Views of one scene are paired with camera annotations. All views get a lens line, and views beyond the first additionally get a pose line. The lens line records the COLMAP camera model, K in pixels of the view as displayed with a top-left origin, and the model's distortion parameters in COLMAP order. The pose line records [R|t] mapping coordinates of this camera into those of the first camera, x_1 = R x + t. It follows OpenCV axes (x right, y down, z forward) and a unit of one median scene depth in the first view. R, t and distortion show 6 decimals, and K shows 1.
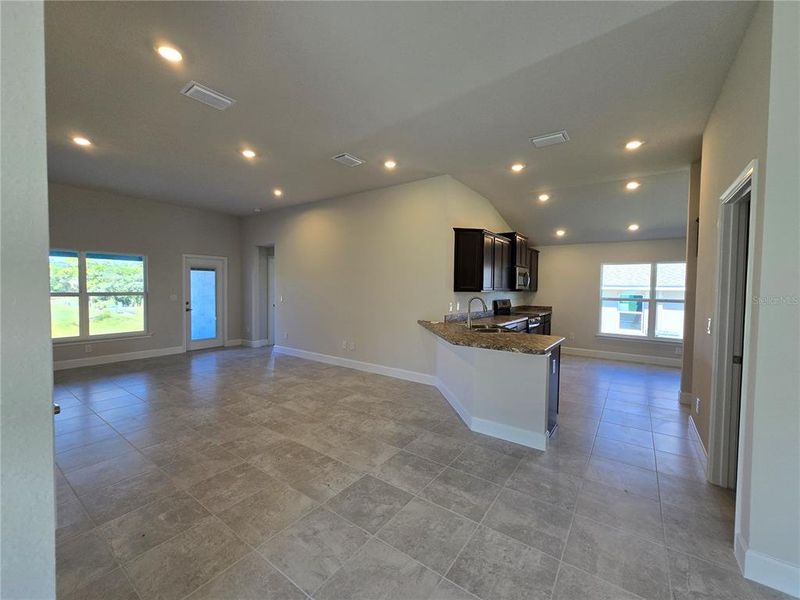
lens RADIAL K [[329.5, 0, 401.6], [0, 329.5, 297.4], [0, 0, 1]] dist [-0.001472, 0.000402]
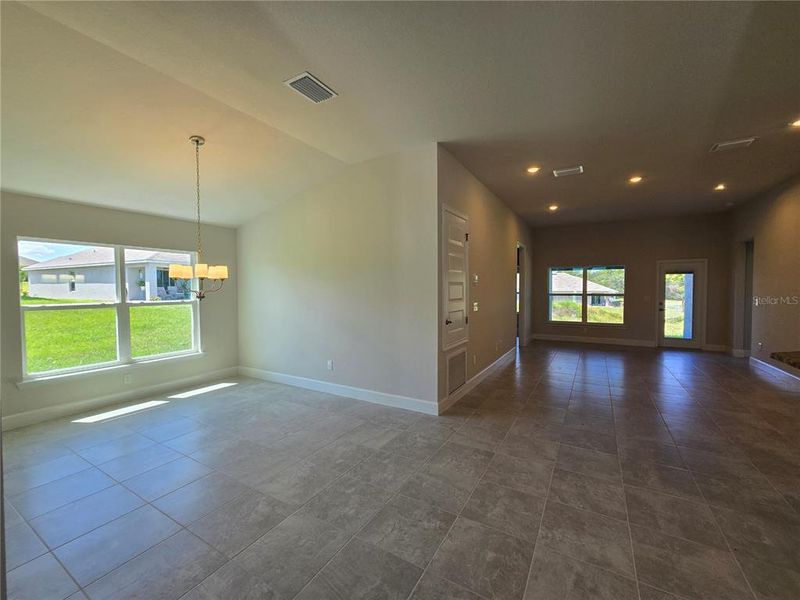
lens RADIAL K [[326.7, 0, 400.0], [0, 326.7, 300.0], [0, 0, 1]] dist [-0.008015, 0.000086]
pose [[0.080691, 0.020759, -0.996523, 0.458767], [-0.023676, 0.999541, 0.018905, 0.005186], [0.996458, 0.022068, 0.081146, 0.026985]]
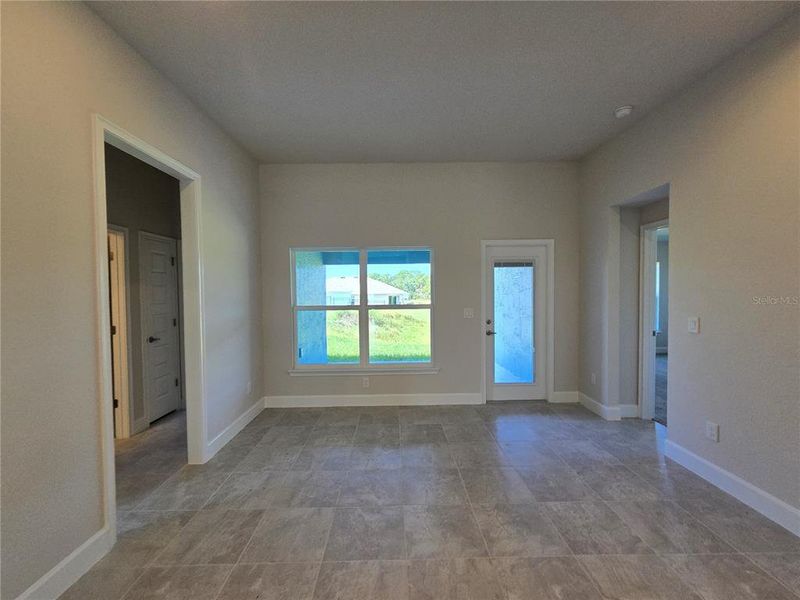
lens RADIAL K [[332.5, 0, 400.0], [0, 332.5, 300.0], [0, 0, 1]] dist [-0.000863, -0.000032]
pose [[0.596578, 0.005295, -0.802537, -0.311649], [-0.006168, 0.999979, 0.002013, -0.027586], [0.802531, 0.003749, 0.596598, 0.608472]]
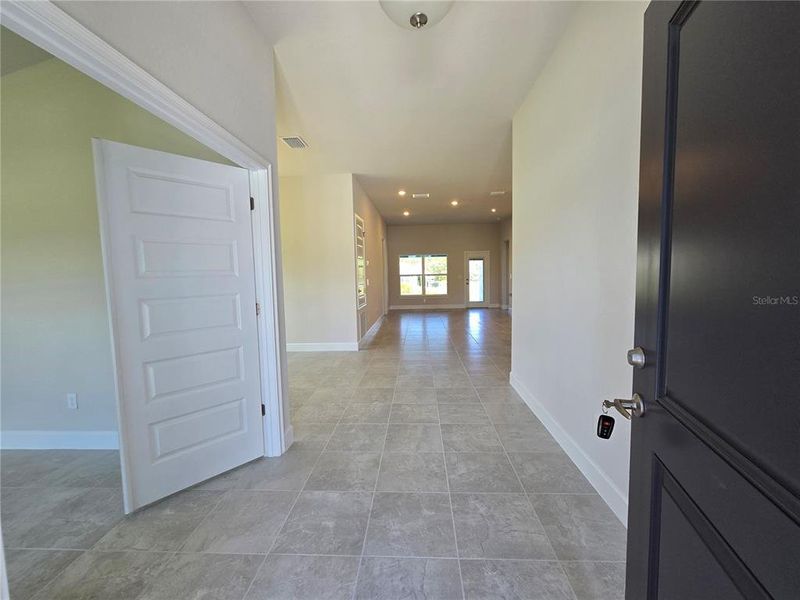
lens RADIAL K [[326.7, 0, 400.0], [0, 326.7, 300.0], [0, 0, 1]] dist [-0.008015, 0.000086]
pose [[0.534216, 0.045526, -0.844121, 0.735293], [0.004219, 0.998393, 0.056516, 0.031037], [0.845337, -0.033753, 0.533165, -0.258525]]
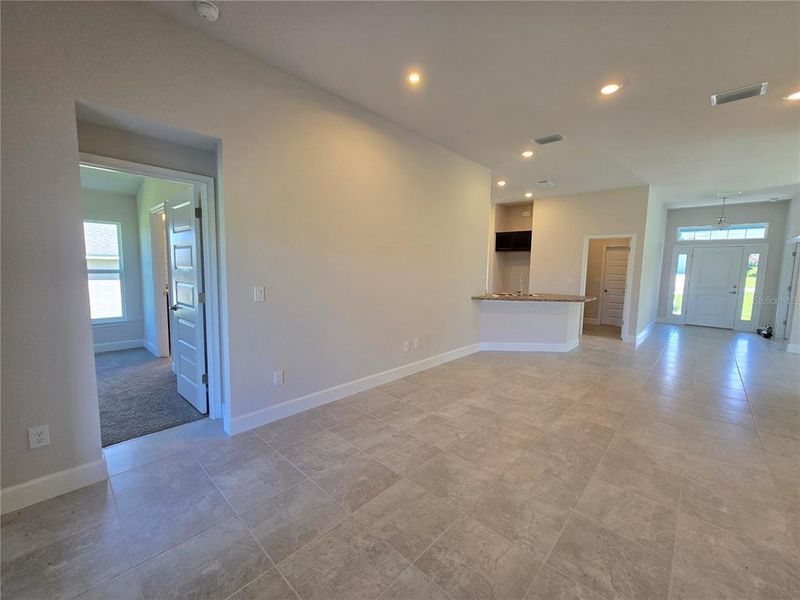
lens RADIAL K [[329.5, 0, 401.6], [0, 329.5, 297.4], [0, 0, 1]] dist [-0.001472, 0.000402]
pose [[0.130512, -0.104626, 0.985911, -0.884147], [0.012941, 0.994511, 0.103826, -0.037391], [-0.991362, -0.000792, 0.131150, 0.927101]]
